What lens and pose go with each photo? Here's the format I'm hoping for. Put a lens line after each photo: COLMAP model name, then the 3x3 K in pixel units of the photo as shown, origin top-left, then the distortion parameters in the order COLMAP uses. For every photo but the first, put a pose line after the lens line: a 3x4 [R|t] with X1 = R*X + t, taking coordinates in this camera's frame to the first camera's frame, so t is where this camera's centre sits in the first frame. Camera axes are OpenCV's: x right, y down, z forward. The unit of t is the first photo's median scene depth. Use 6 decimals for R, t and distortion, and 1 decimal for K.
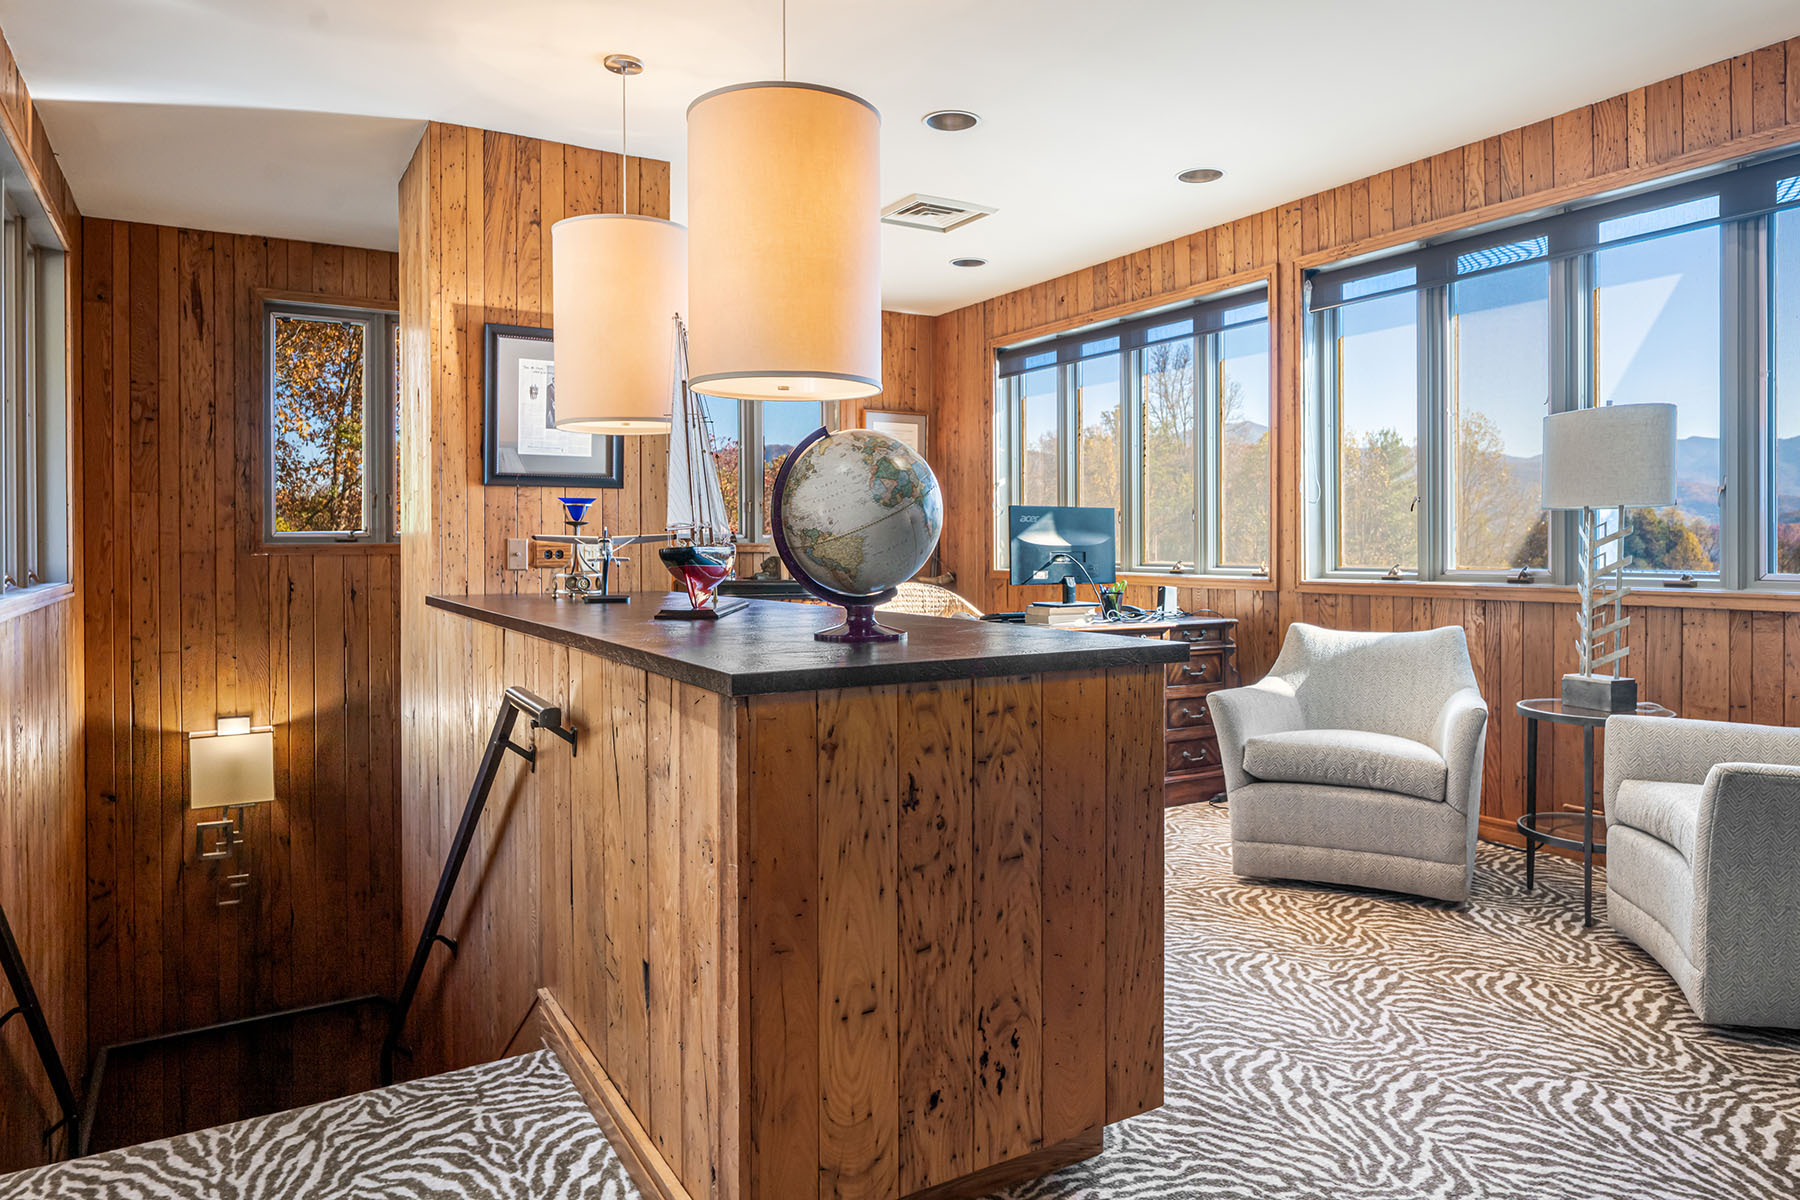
lens RADIAL K [[1105.6, 0, 900.2], [0, 1105.6, 583.8], [0, 0, 1]] dist [-0.005721, -0.000469]
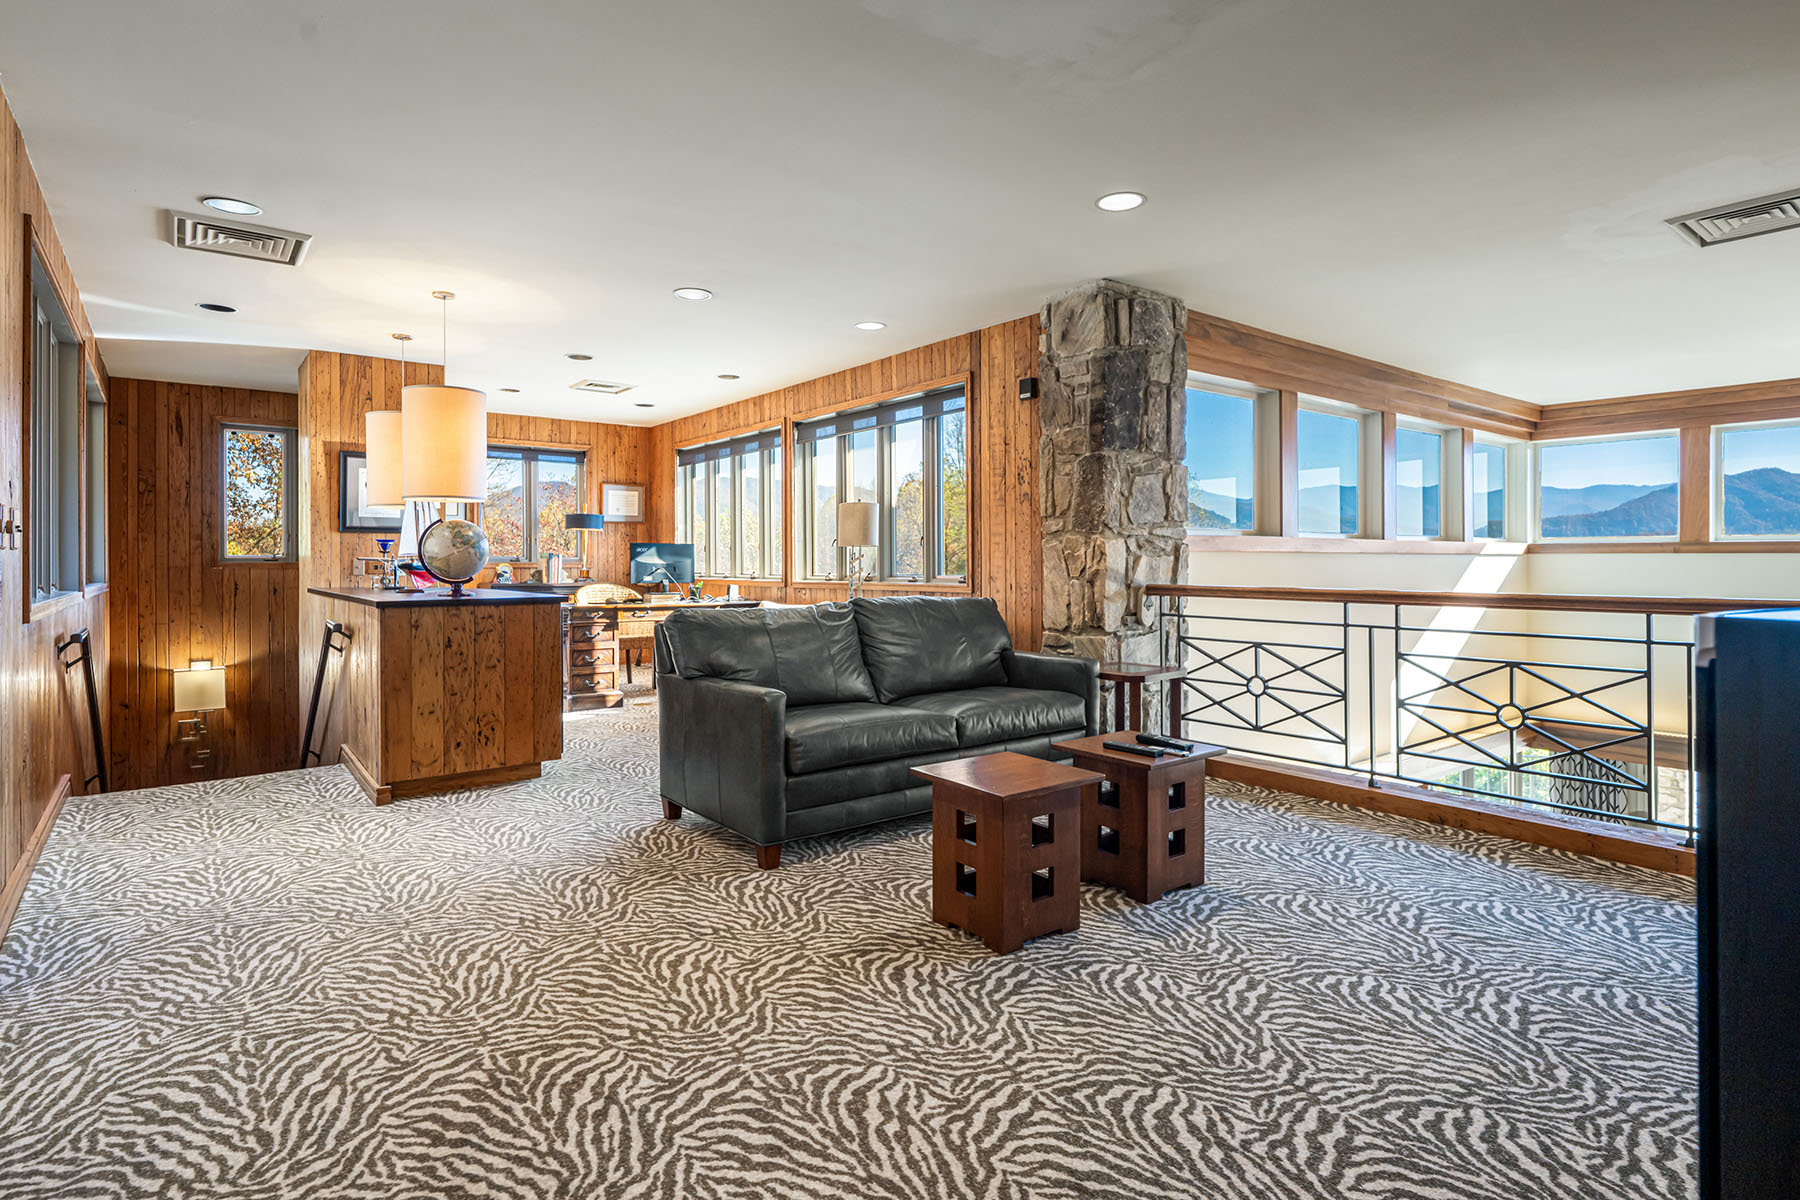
lens RADIAL K [[923.4, 0, 898.8], [0, 923.4, 589.8], [0, 0, 1]] dist [-0.005131, -0.000294]
pose [[0.993491, -0.002079, 0.113891, 0.337756], [0.003084, 0.999958, -0.008644, 0.024447], [-0.113868, 0.008939, 0.993456, -0.591741]]
